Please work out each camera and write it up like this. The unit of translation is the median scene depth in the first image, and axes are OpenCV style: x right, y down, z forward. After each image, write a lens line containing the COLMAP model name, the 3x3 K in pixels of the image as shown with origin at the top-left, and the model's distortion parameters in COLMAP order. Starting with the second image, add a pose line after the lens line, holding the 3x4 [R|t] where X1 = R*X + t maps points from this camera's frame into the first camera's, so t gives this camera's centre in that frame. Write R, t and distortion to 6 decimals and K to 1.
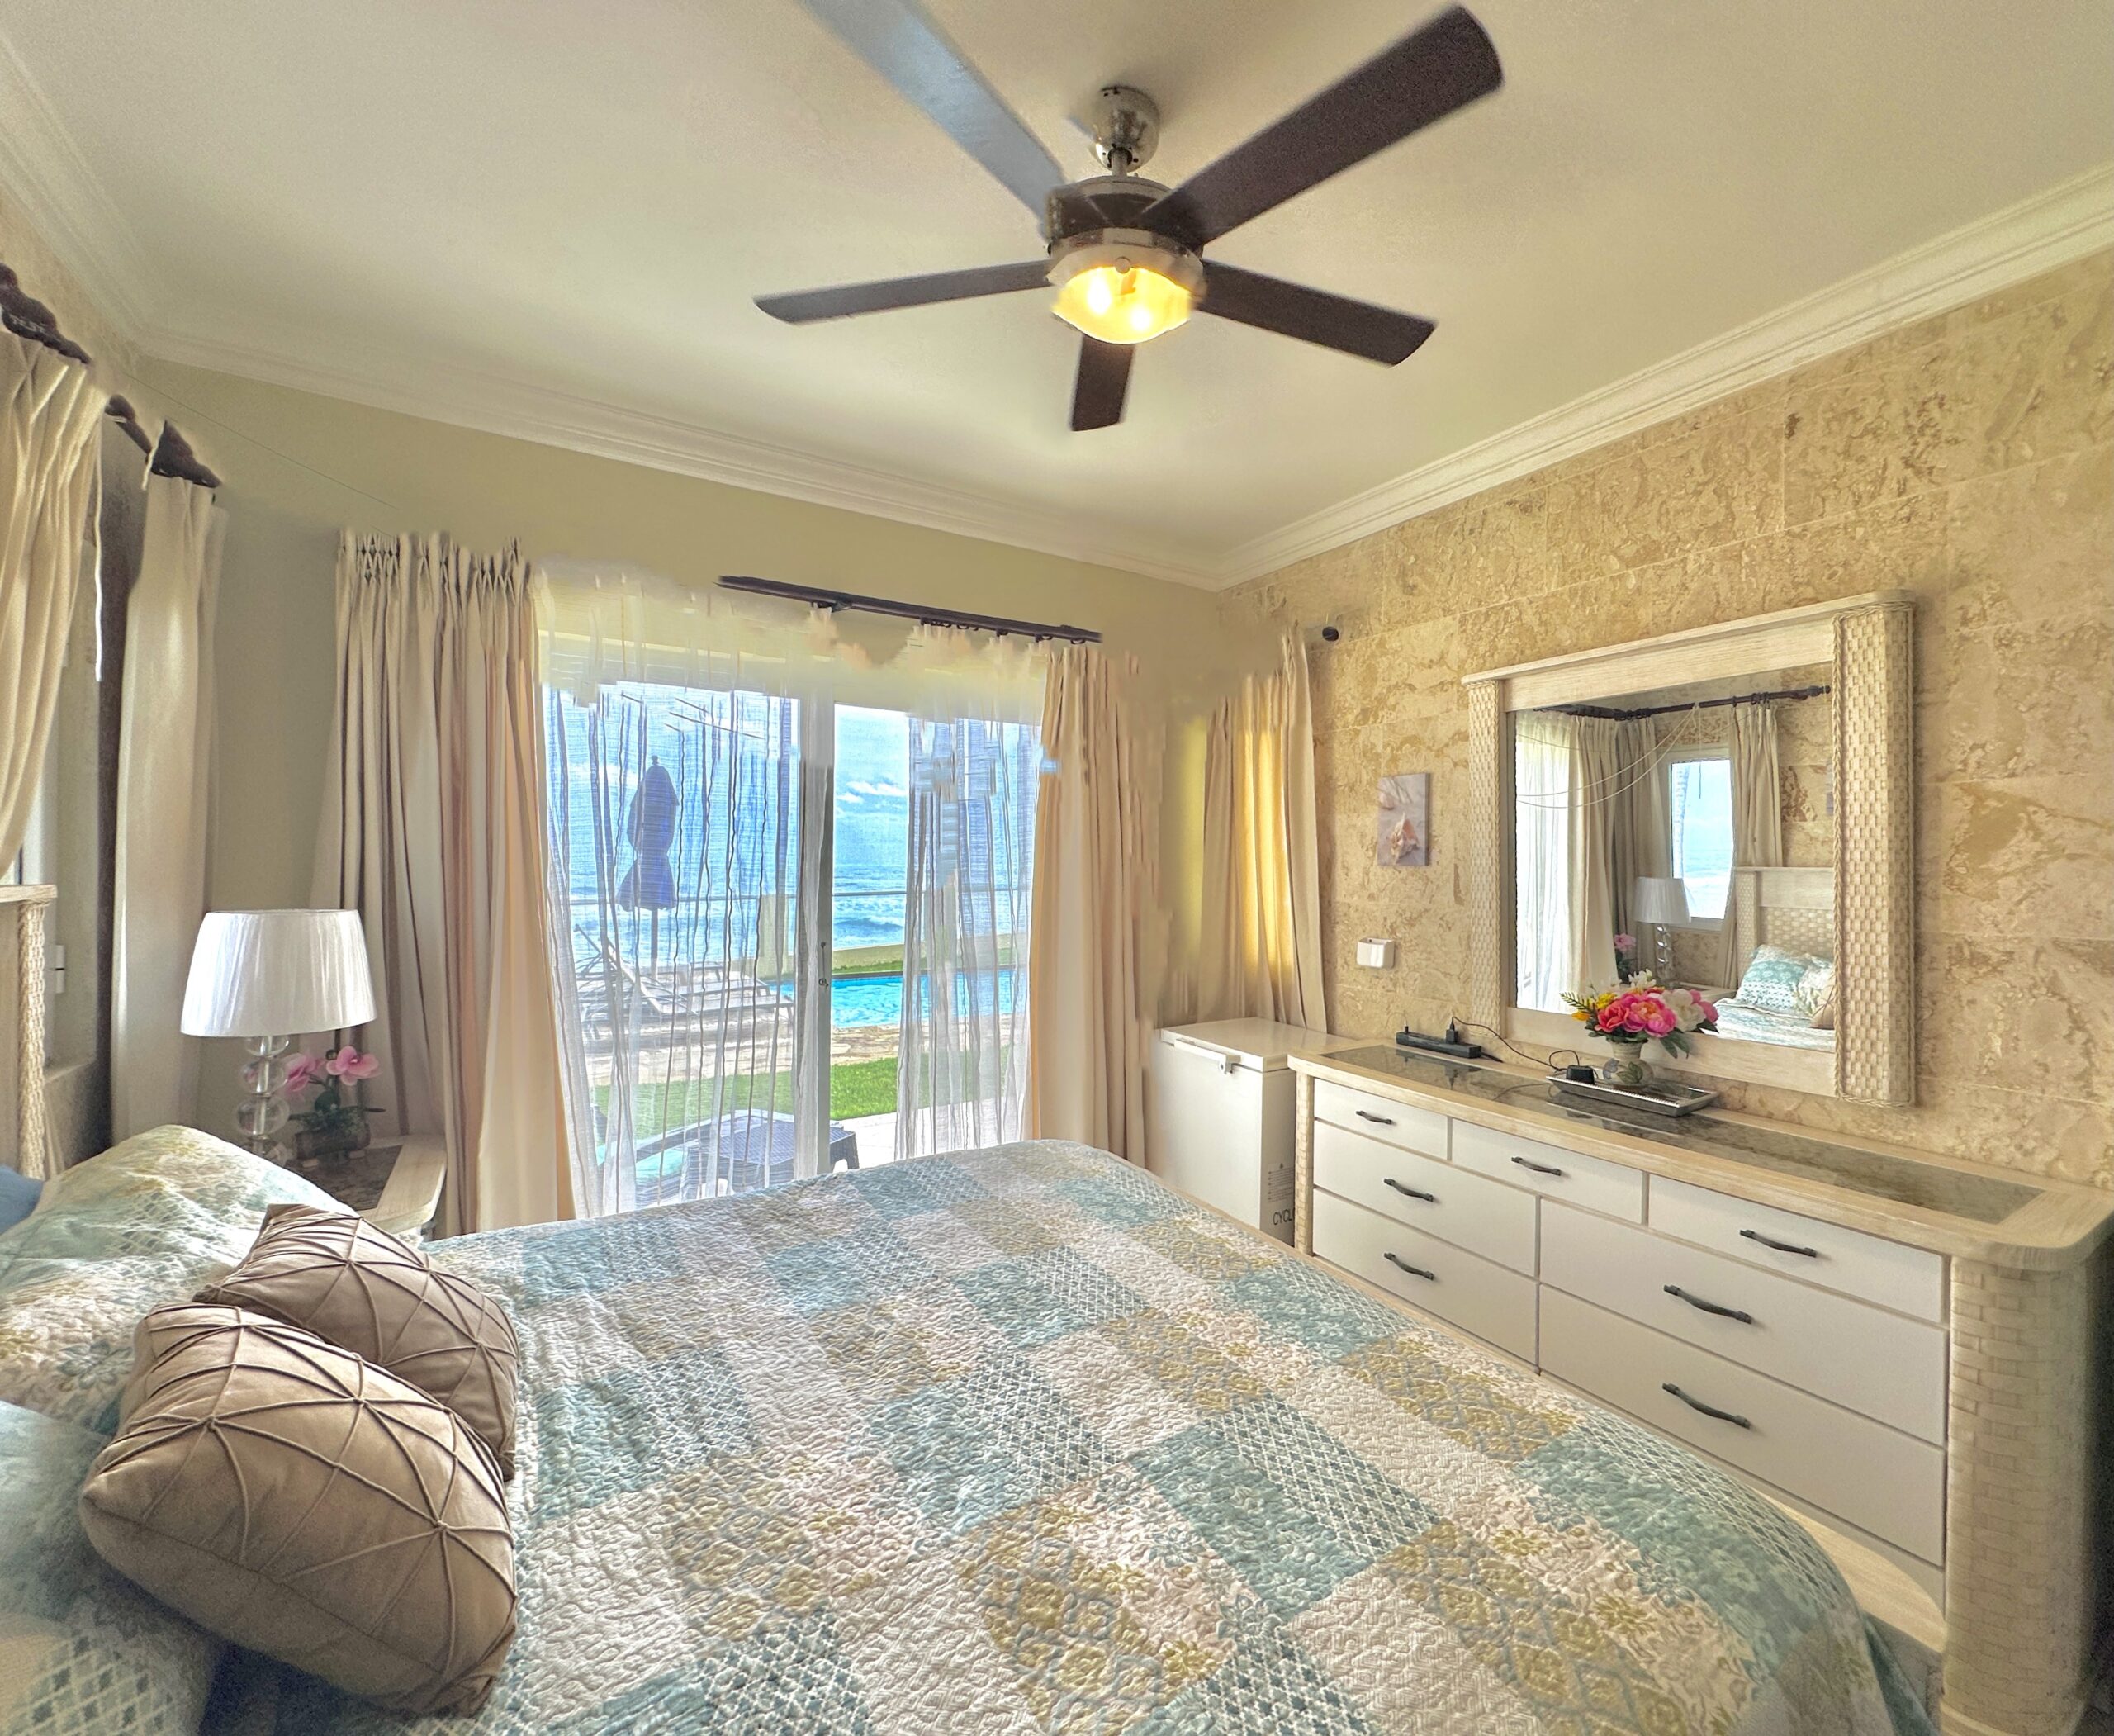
lens RADIAL K [[925.2, 0, 1155.9], [0, 925.2, 867.9], [0, 0, 1]] dist [-0.001500, -0.000163]
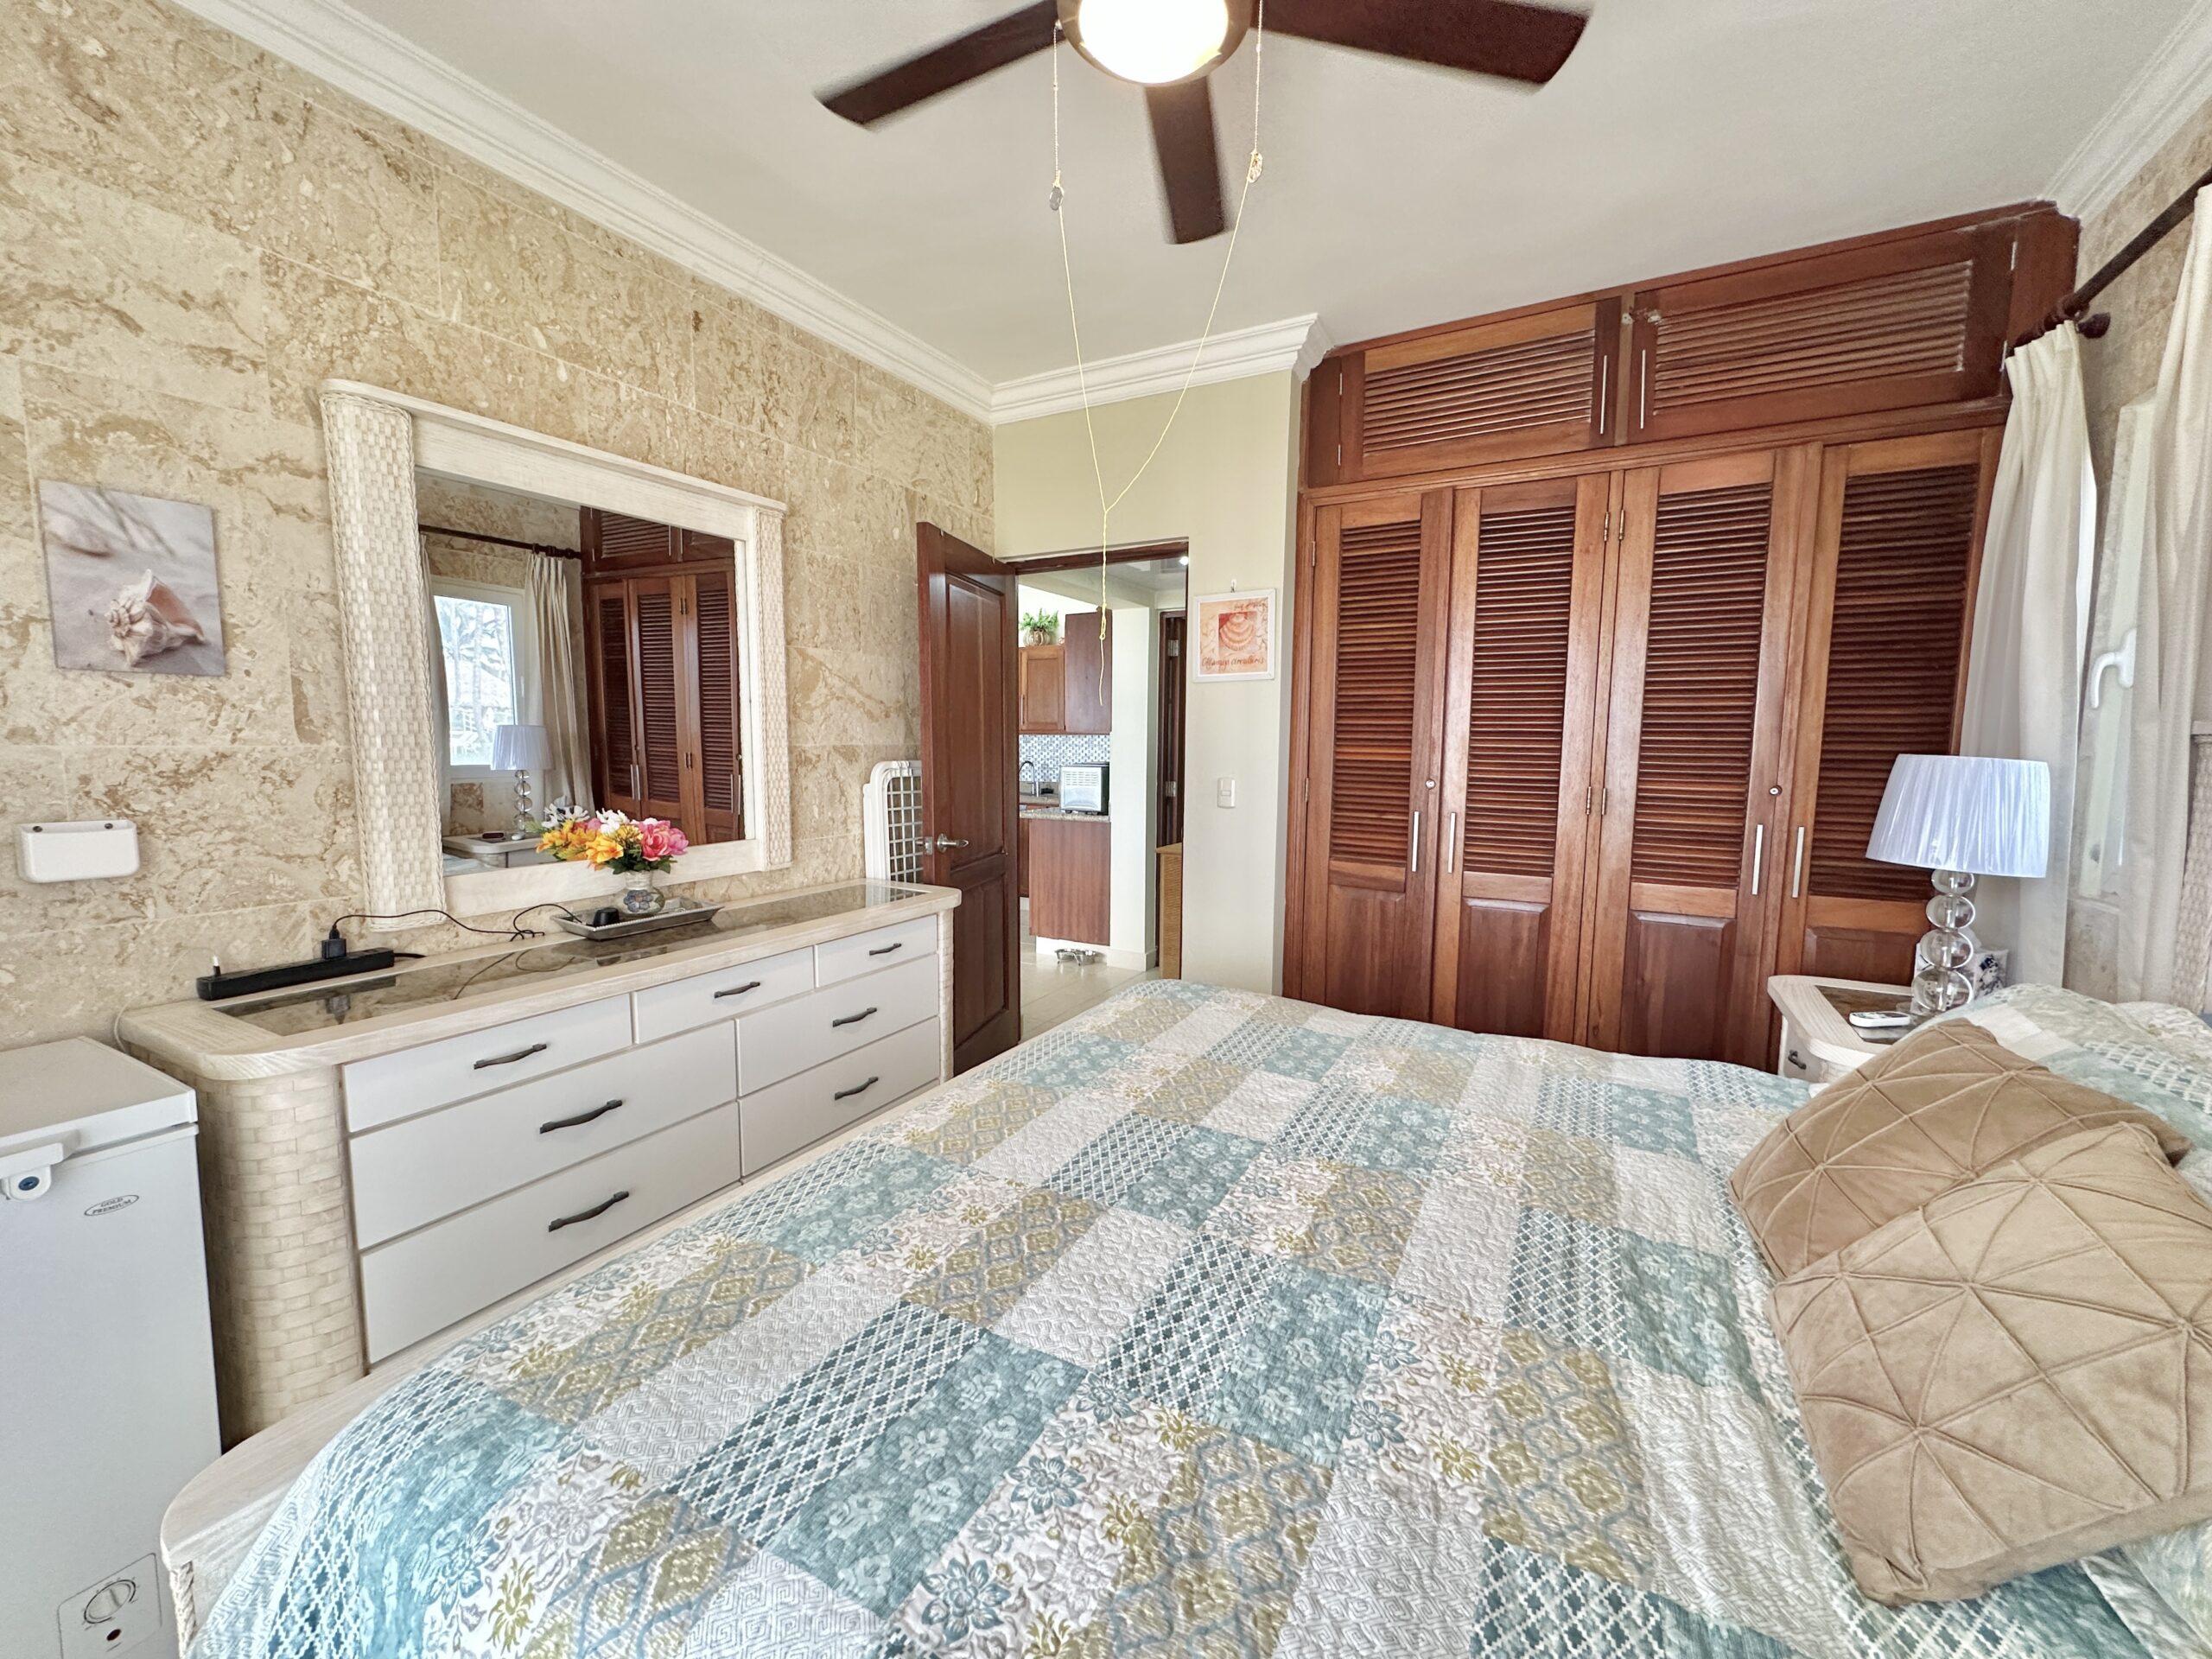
lens RADIAL K [[882.1, 0, 1106.0], [0, 882.1, 829.5], [0, 0, 1]] dist [-0.002383, 0.000135]
pose [[-0.453810, -0.103481, 0.885069, -0.730192], [-0.008503, 0.993692, 0.111821, 0.043346], [-0.891058, 0.043220, -0.451828, 1.277379]]
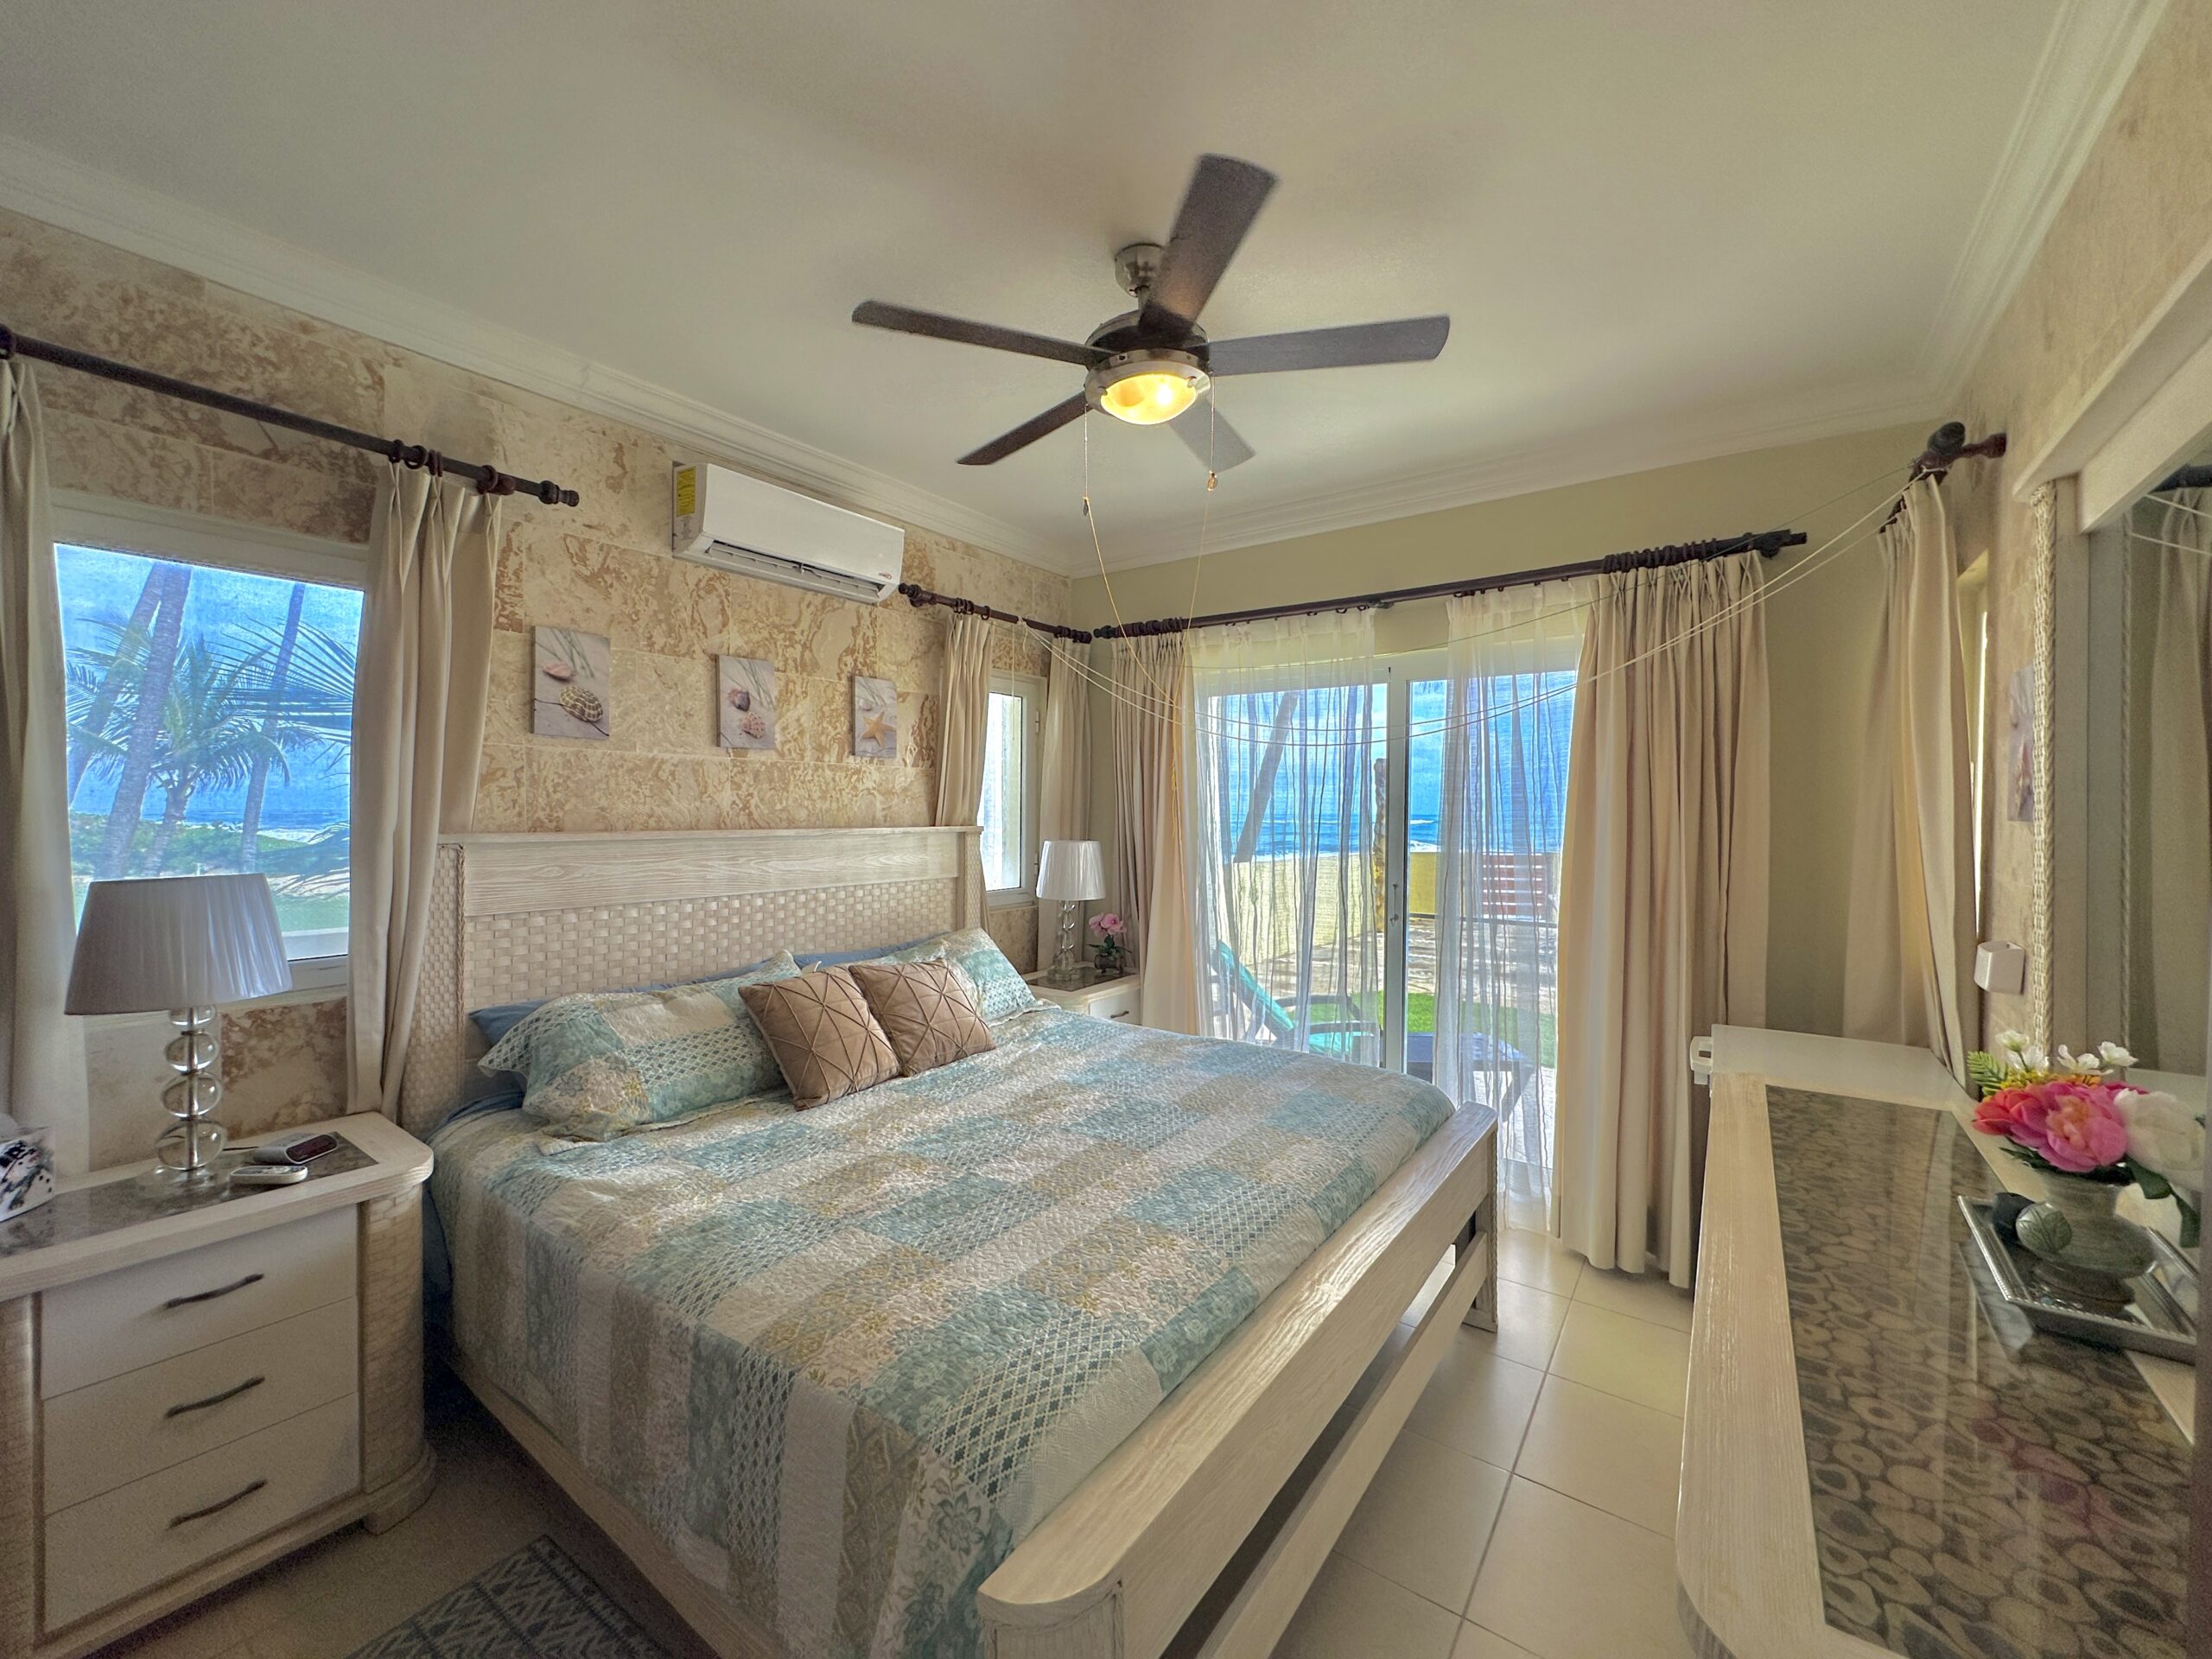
lens RADIAL K [[888.3, 0, 1104.7], [0, 888.3, 814.2], [0, 0, 1]] dist [-0.000531, 0.000017]
pose [[0.340679, -0.001452, -0.940178, 1.025497], [-0.006435, 0.999972, -0.003876, -0.003451], [0.940157, 0.007371, 0.340661, 0.443787]]
